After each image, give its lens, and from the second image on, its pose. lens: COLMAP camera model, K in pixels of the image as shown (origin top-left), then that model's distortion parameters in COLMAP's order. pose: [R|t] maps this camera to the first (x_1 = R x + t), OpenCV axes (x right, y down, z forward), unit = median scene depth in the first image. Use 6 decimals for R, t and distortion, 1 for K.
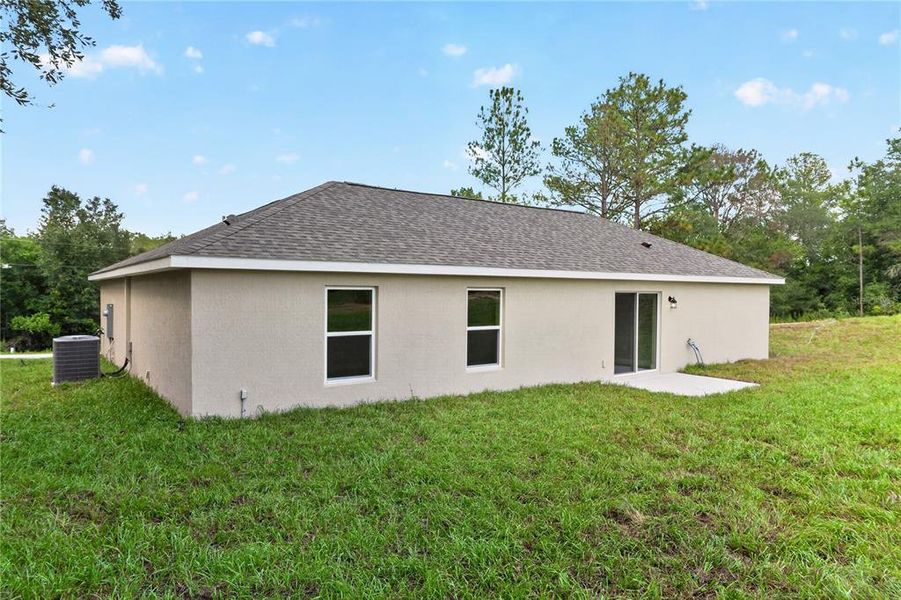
lens RADIAL K [[568.2, 0, 450.5], [0, 568.2, 300.0], [0, 0, 1]] dist [-0.023194, -0.000914]
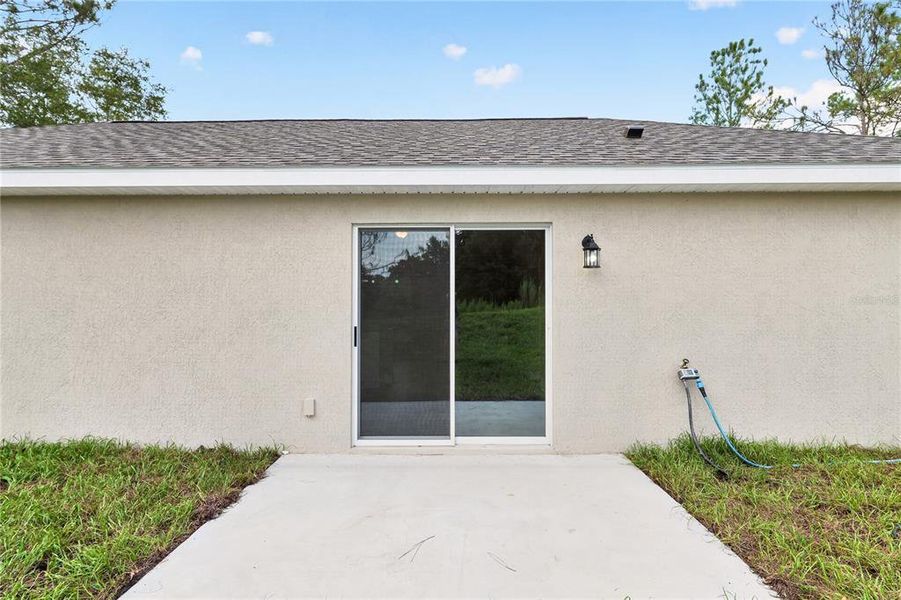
lens RADIAL K [[475.2, 0, 449.2], [0, 475.2, 299.4], [0, 0, 1]] dist [0.003161, -0.000180]
pose [[0.806292, -0.024494, -0.591011, 0.527067], [-0.000800, 0.999096, -0.042499, 0.049962], [0.591518, 0.034739, 0.805543, 0.758388]]
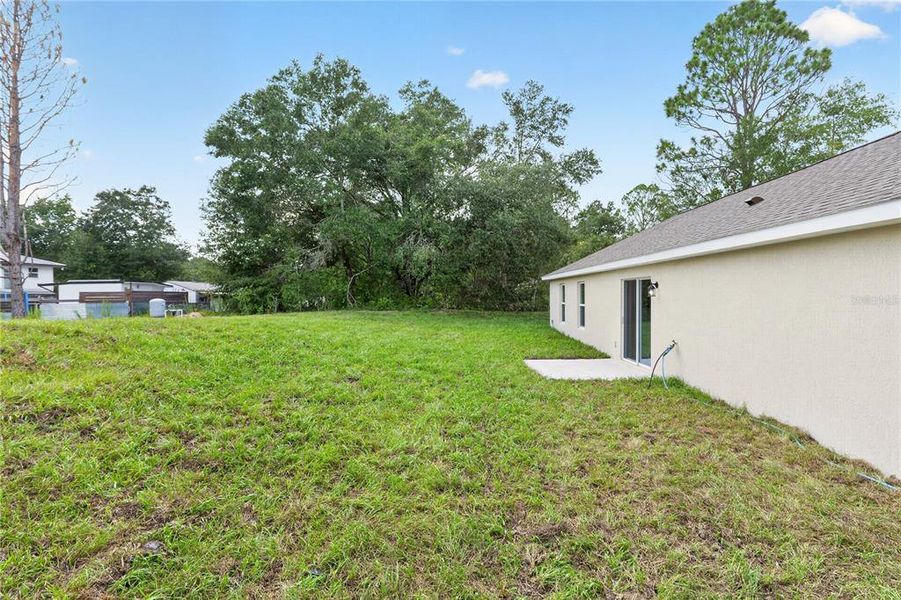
lens RADIAL K [[452.2, 0, 446.8], [0, 452.2, 300.5], [0, 0, 1]] dist [-0.000413, -0.000570]
pose [[-0.607490, 0.004349, -0.794315, 1.162491], [-0.014248, 0.999764, 0.016371, 0.015502], [0.794200, 0.021263, -0.607285, 1.237264]]
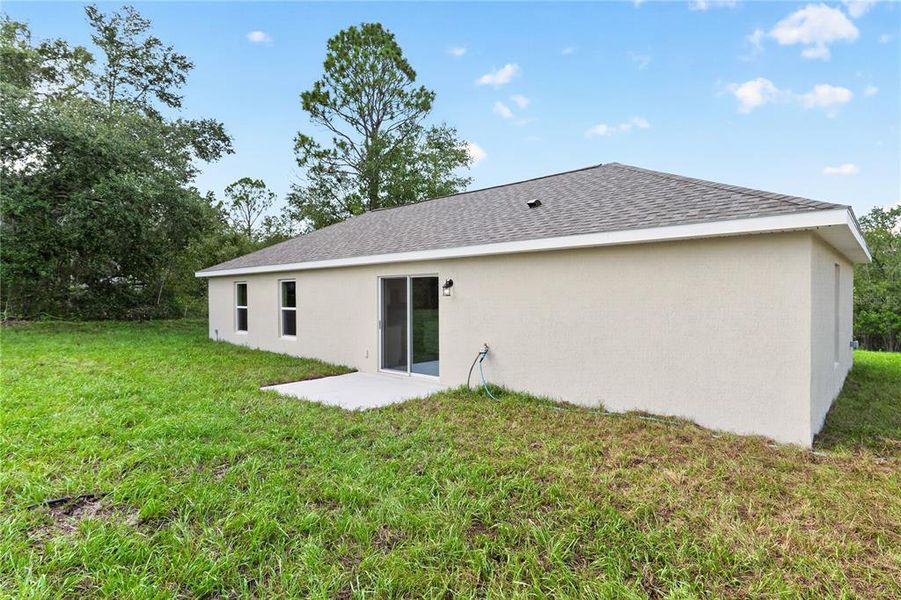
lens RADIAL K [[475.2, 0, 449.2], [0, 475.2, 299.4], [0, 0, 1]] dist [0.003161, -0.000180]
pose [[0.202828, -0.002388, -0.979212, 1.046074], [-0.009602, 0.999944, -0.004428, 0.023306], [0.979167, 0.010300, 0.202794, 0.938084]]
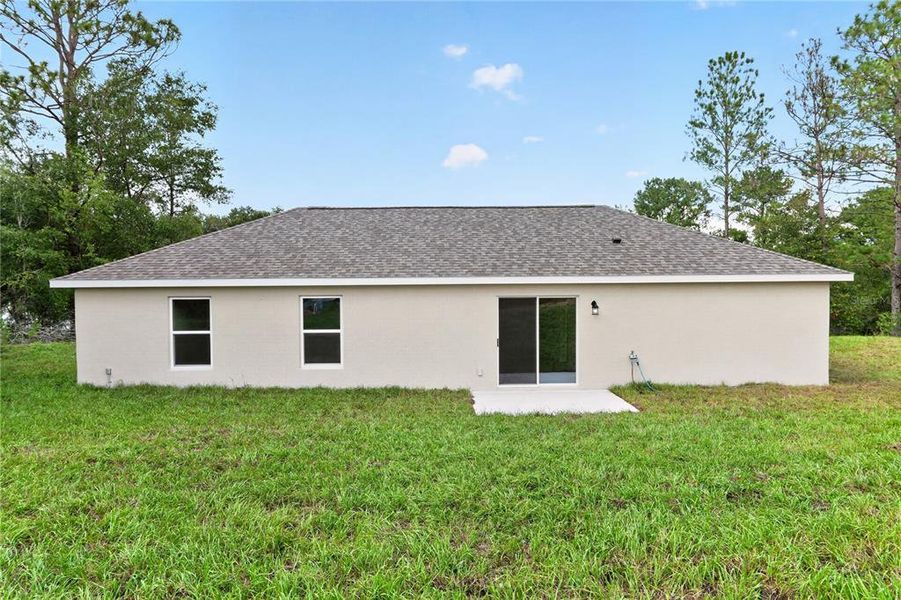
lens RADIAL K [[568.2, 0, 450.5], [0, 568.2, 300.0], [0, 0, 1]] dist [-0.023194, -0.000914]
pose [[0.825329, -0.002412, -0.564647, 0.744848], [0.005589, 0.999977, 0.003899, -0.013024], [0.564625, -0.006374, 0.825323, 0.171161]]
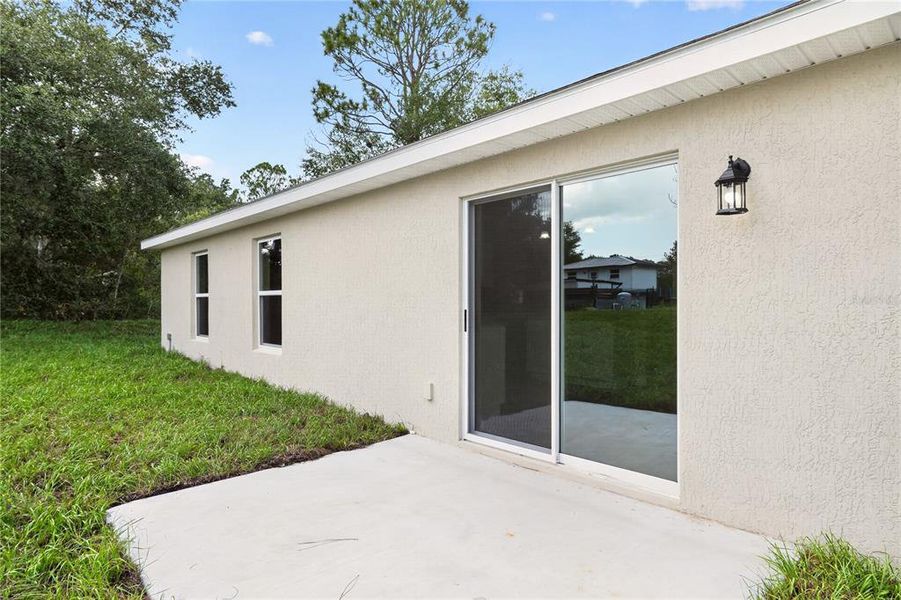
lens RADIAL K [[512.2, 0, 450.5], [0, 512.2, 300.0], [0, 0, 1]] dist [-0.003288, -0.001415]
pose [[0.133627, -0.014281, -0.990929, 0.599207], [-0.013956, 0.999770, -0.016291, 0.053916], [0.990933, 0.016007, 0.133397, 0.931293]]
